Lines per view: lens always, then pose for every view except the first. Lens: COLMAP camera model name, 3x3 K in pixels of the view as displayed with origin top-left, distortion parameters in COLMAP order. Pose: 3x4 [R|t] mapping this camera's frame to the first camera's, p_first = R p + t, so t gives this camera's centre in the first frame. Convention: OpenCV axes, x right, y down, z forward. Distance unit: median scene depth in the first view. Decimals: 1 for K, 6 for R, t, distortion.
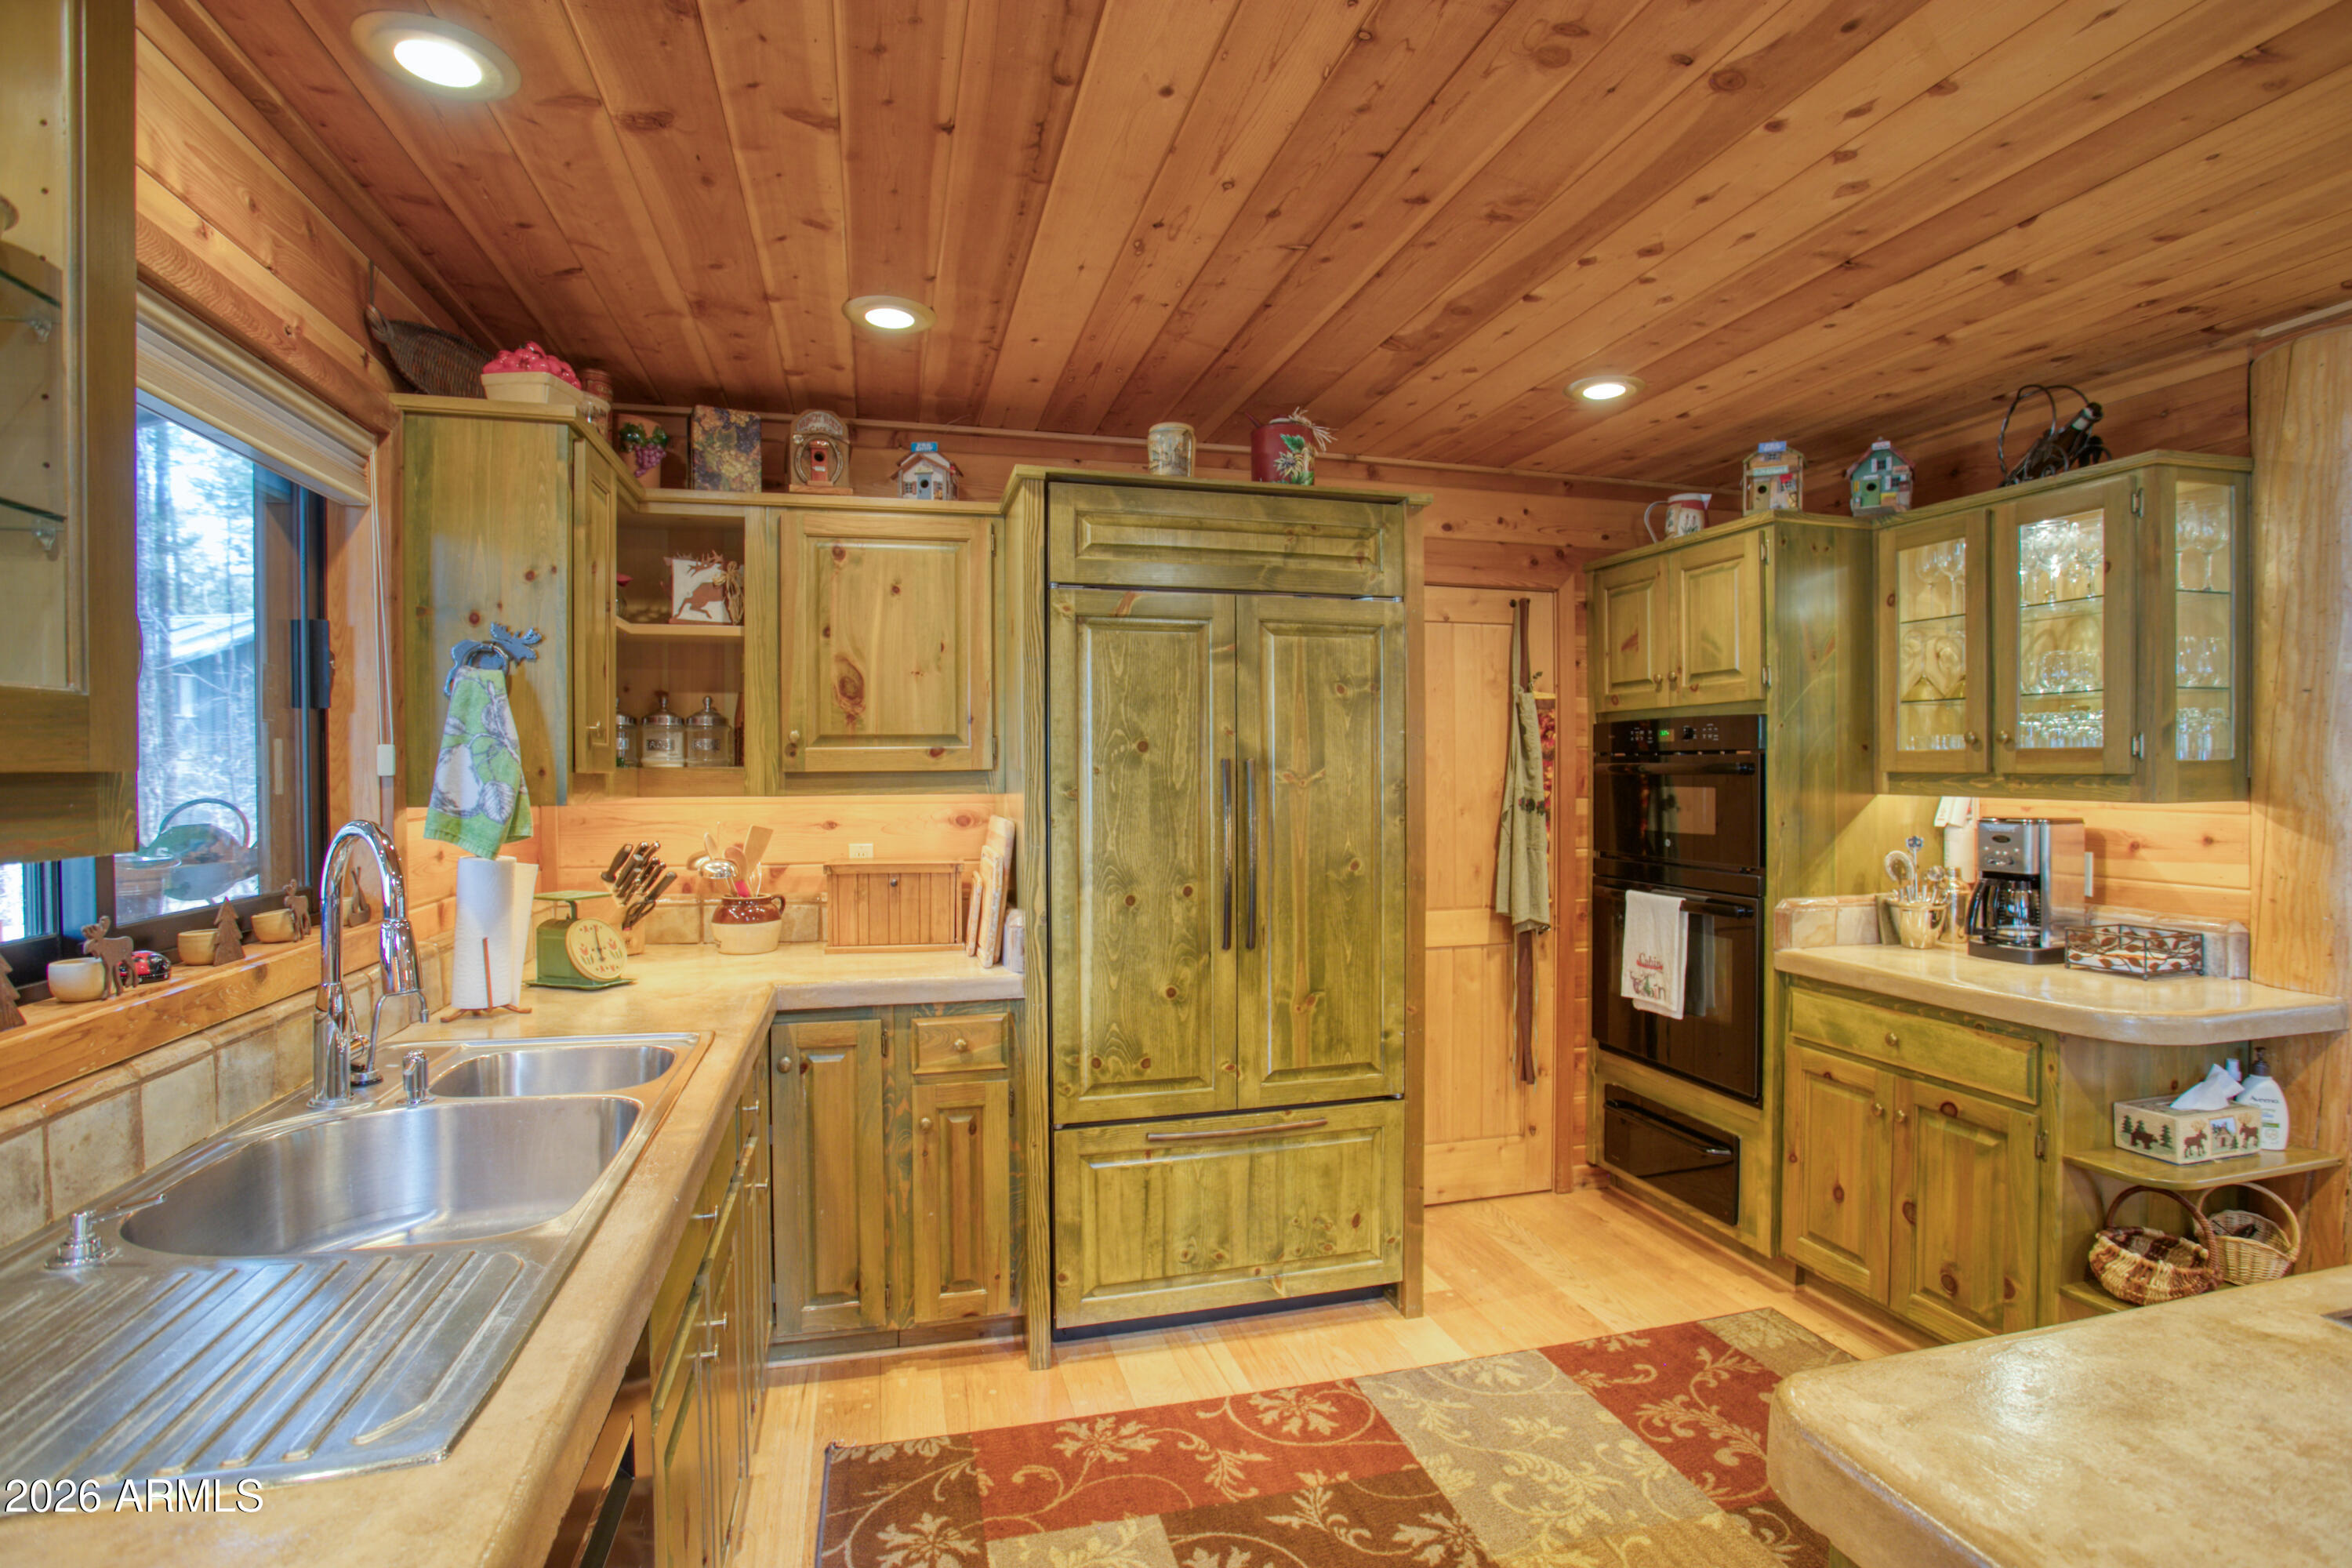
lens RADIAL K [[1140.6, 0, 1187.1], [0, 1140.6, 781.6], [0, 0, 1]] dist [-0.067902, 0.022928]
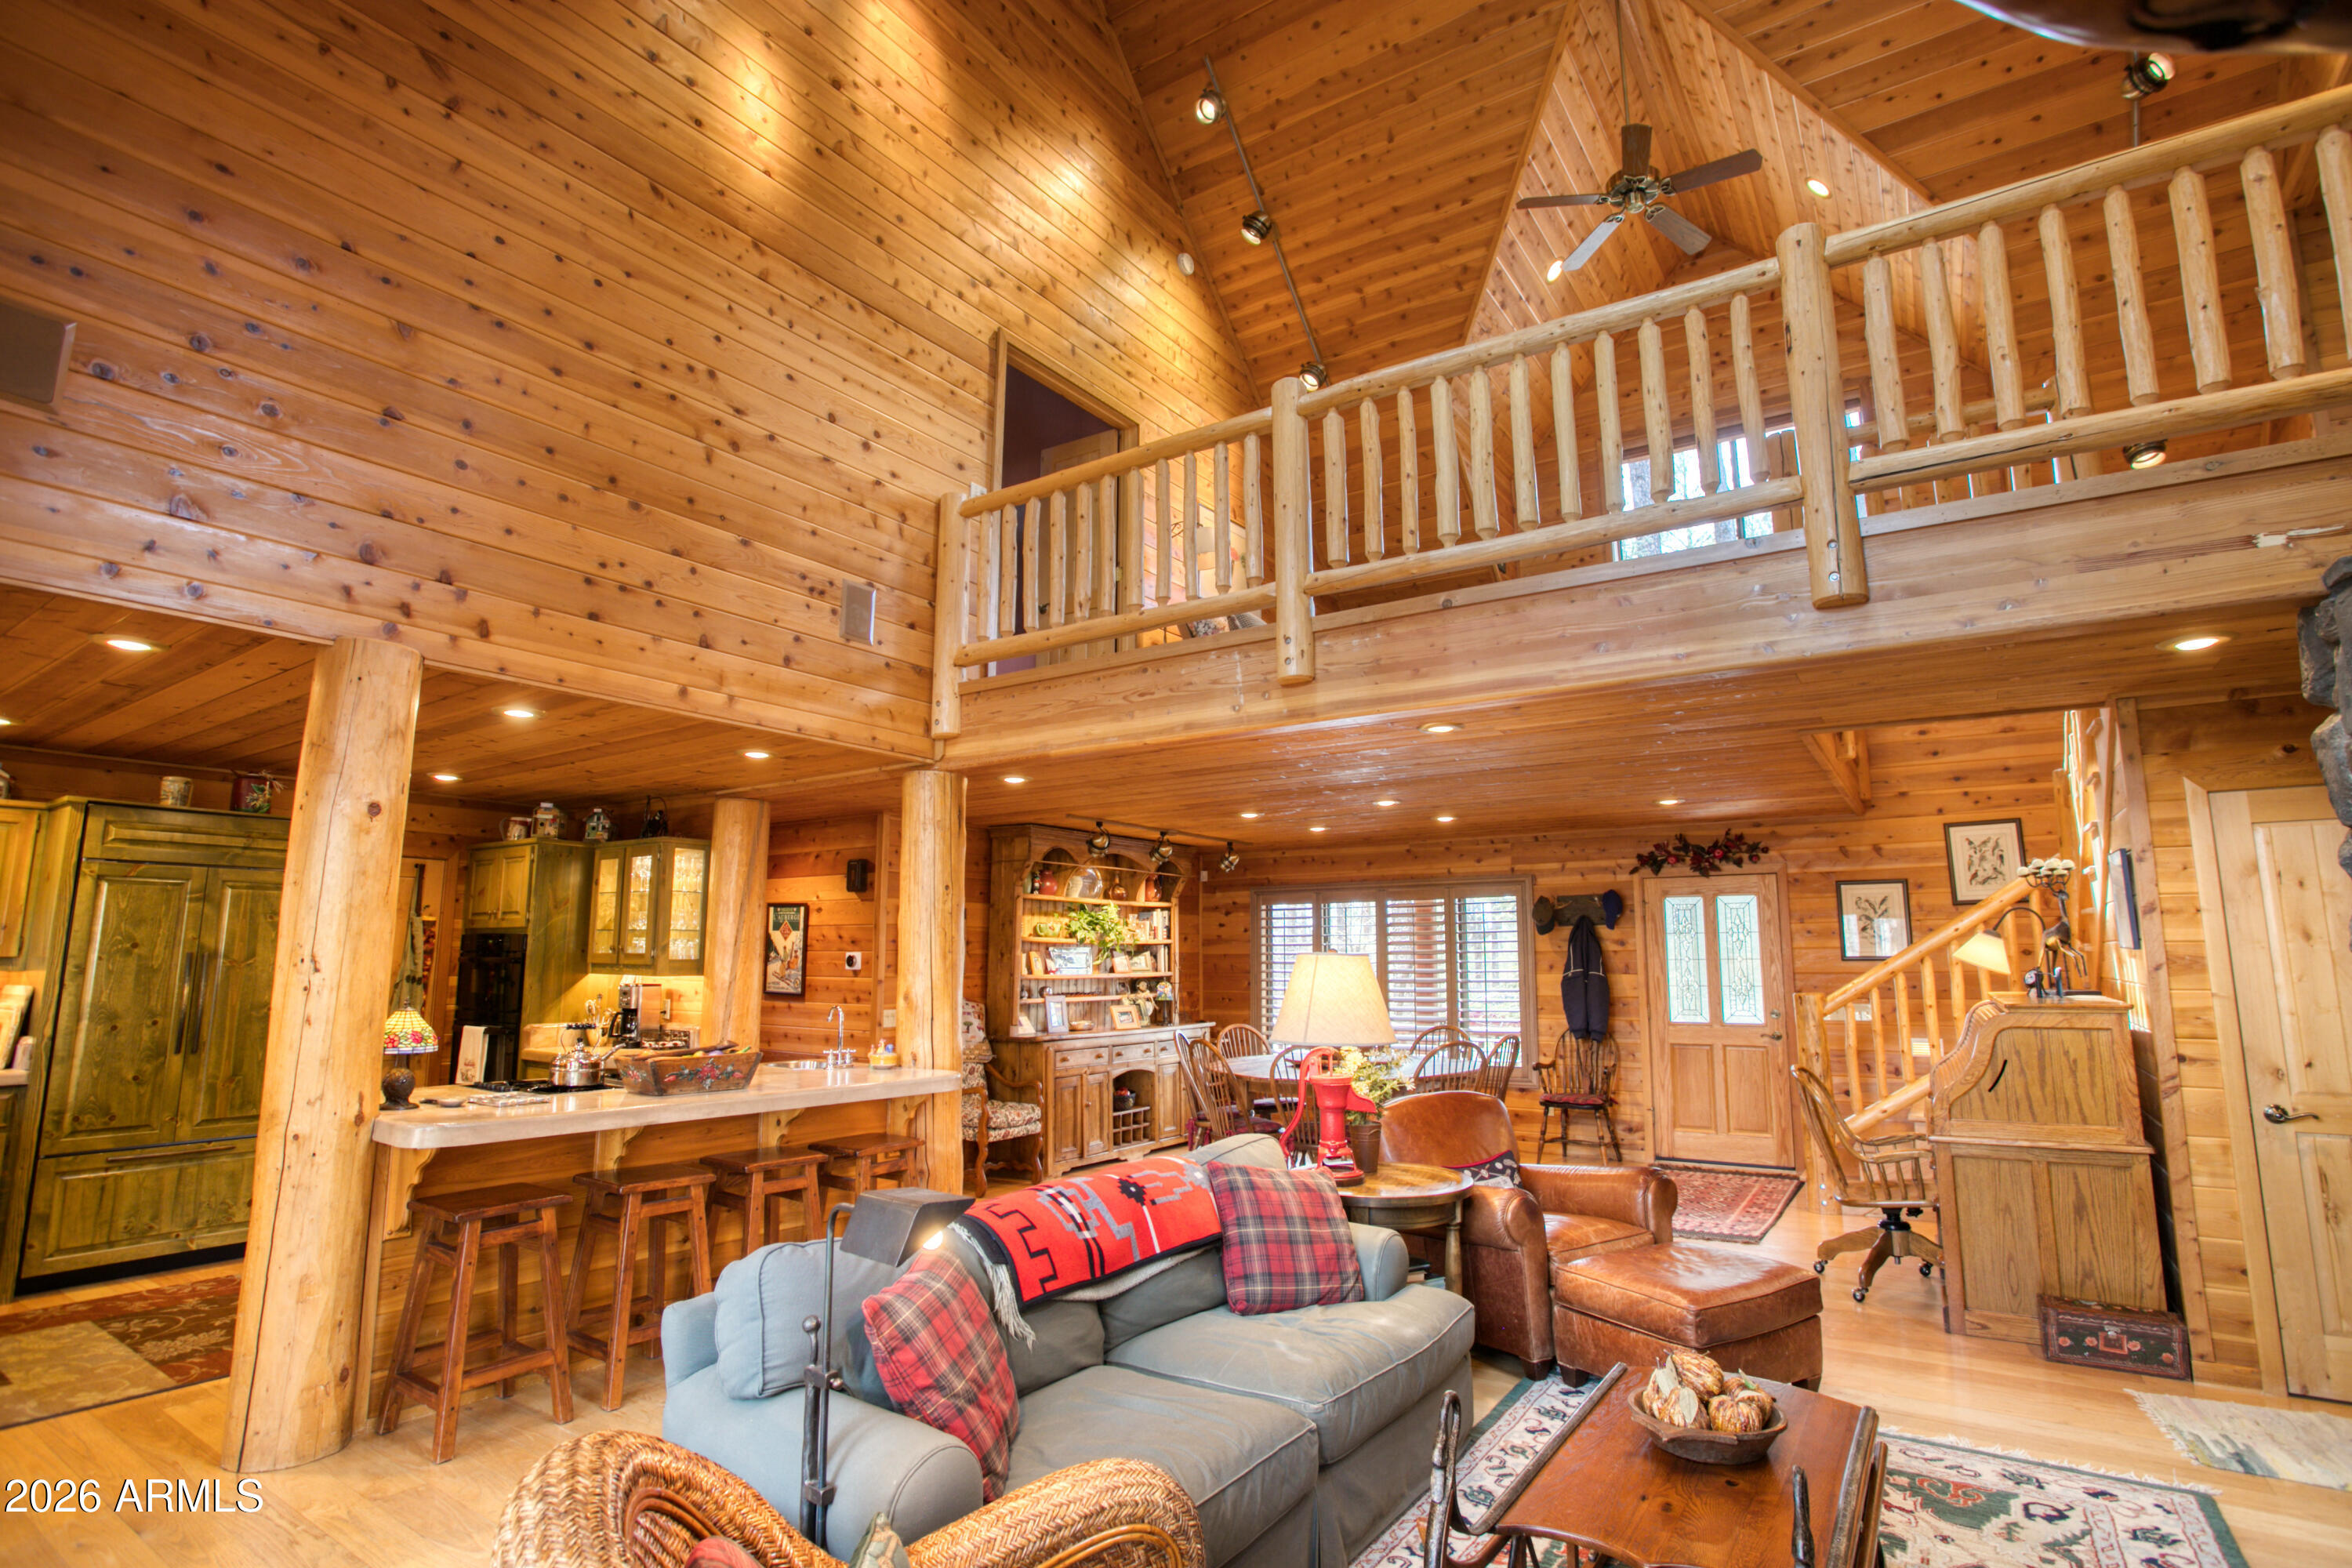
lens RADIAL K [[1140.6, 0, 1188.2], [0, 1140.6, 774.7], [0, 0, 1]] dist [-0.067902, 0.022928]
pose [[0.755473, 0.106970, 0.646388, 0.081106], [0.008107, 0.984980, -0.172478, 0.016547], [-0.655129, 0.135543, 0.743259, -1.502727]]
